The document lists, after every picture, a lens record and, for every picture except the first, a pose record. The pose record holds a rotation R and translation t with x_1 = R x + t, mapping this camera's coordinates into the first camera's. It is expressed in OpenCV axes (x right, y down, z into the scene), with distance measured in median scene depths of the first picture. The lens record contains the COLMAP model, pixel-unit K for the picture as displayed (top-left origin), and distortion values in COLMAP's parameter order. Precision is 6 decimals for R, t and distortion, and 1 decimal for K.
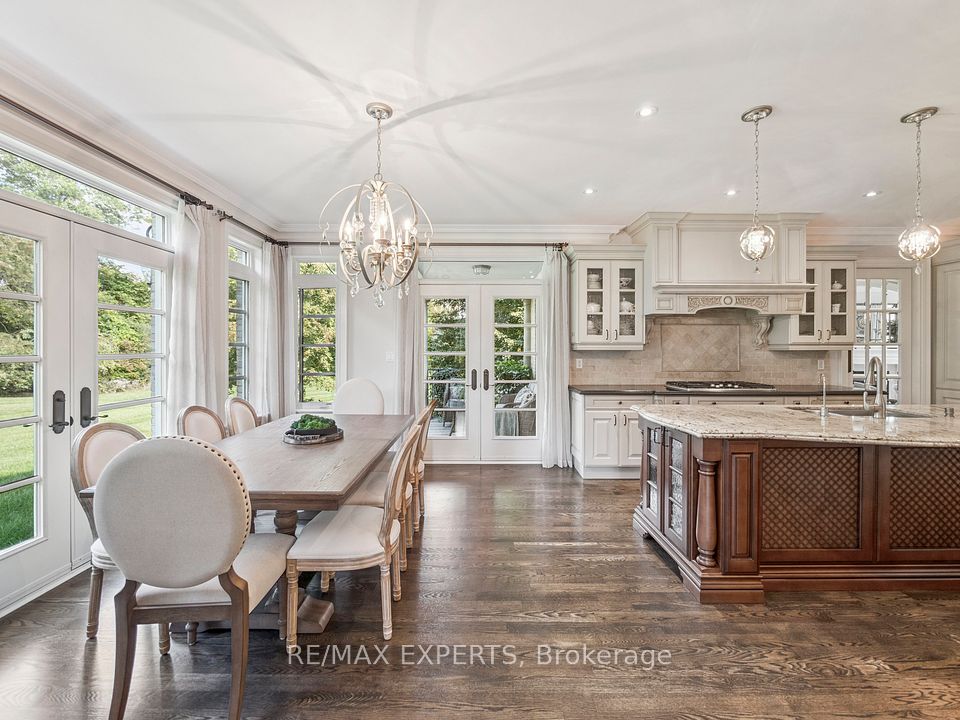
lens RADIAL K [[407.4, 0, 481.1], [0, 407.4, 349.8], [0, 0, 1]] dist [-0.001176, -0.001056]
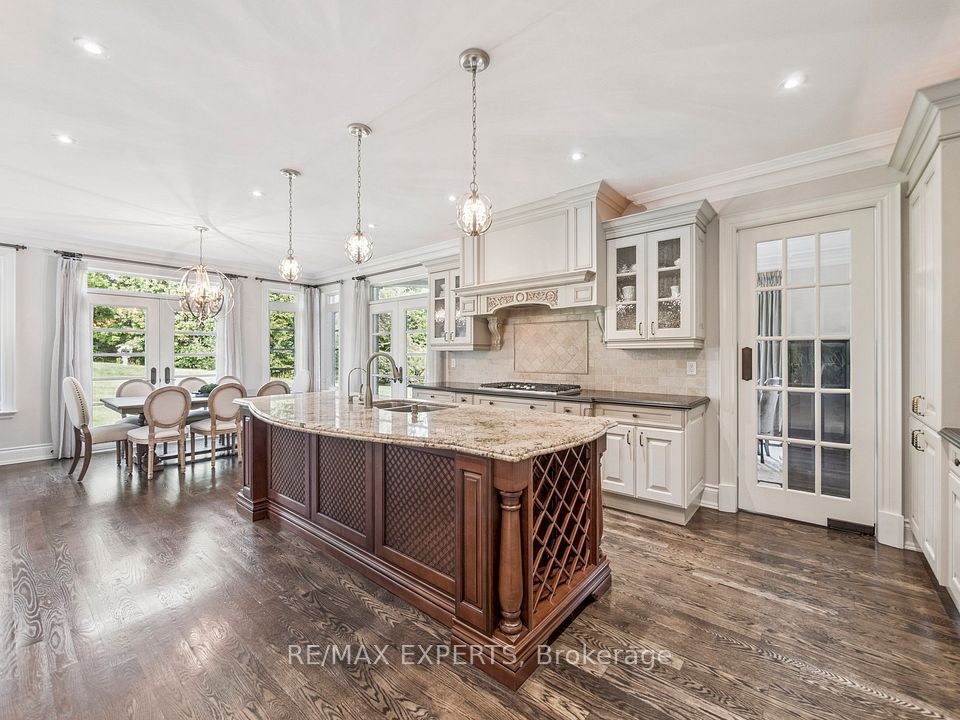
lens RADIAL K [[407.4, 0, 483.9], [0, 407.4, 356.7], [0, 0, 1]] dist [-0.001176, -0.001056]
pose [[0.762828, 0.001286, -0.646601, 1.108388], [0.001476, 0.999992, 0.003730, 0.013449], [0.646600, -0.003800, 0.762820, 0.207164]]
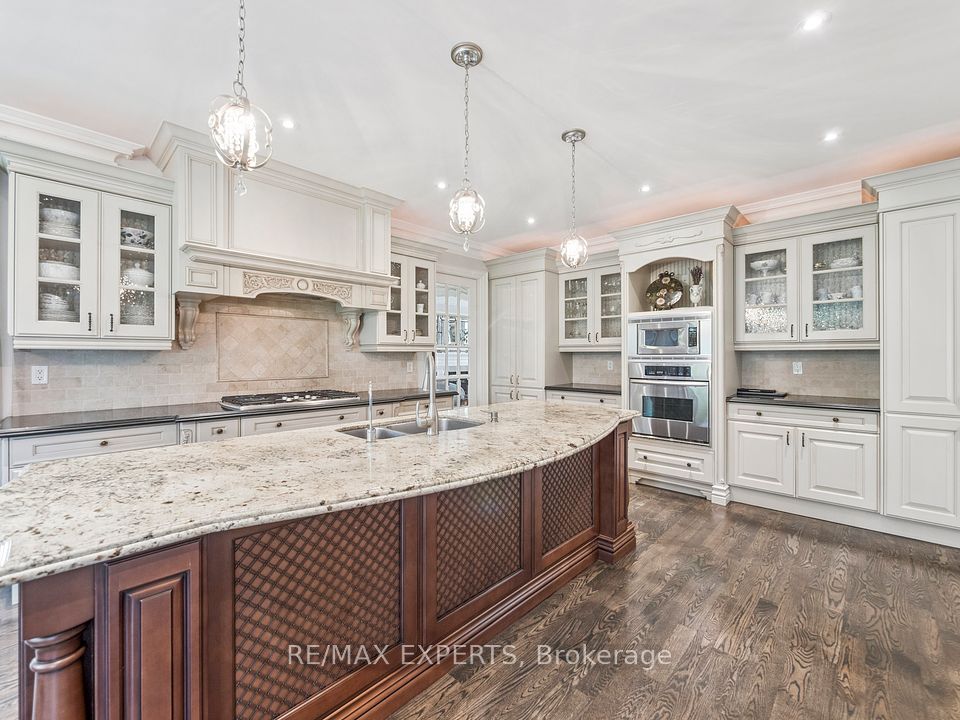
lens RADIAL K [[407.4, 0, 479.1], [0, 407.4, 355.8], [0, 0, 1]] dist [-0.001176, -0.001056]
pose [[0.696158, -0.002756, 0.717883, 0.278909], [0.003874, 0.999992, 0.000082, 0.011329], [-0.717878, 0.002724, 0.696163, 0.228591]]
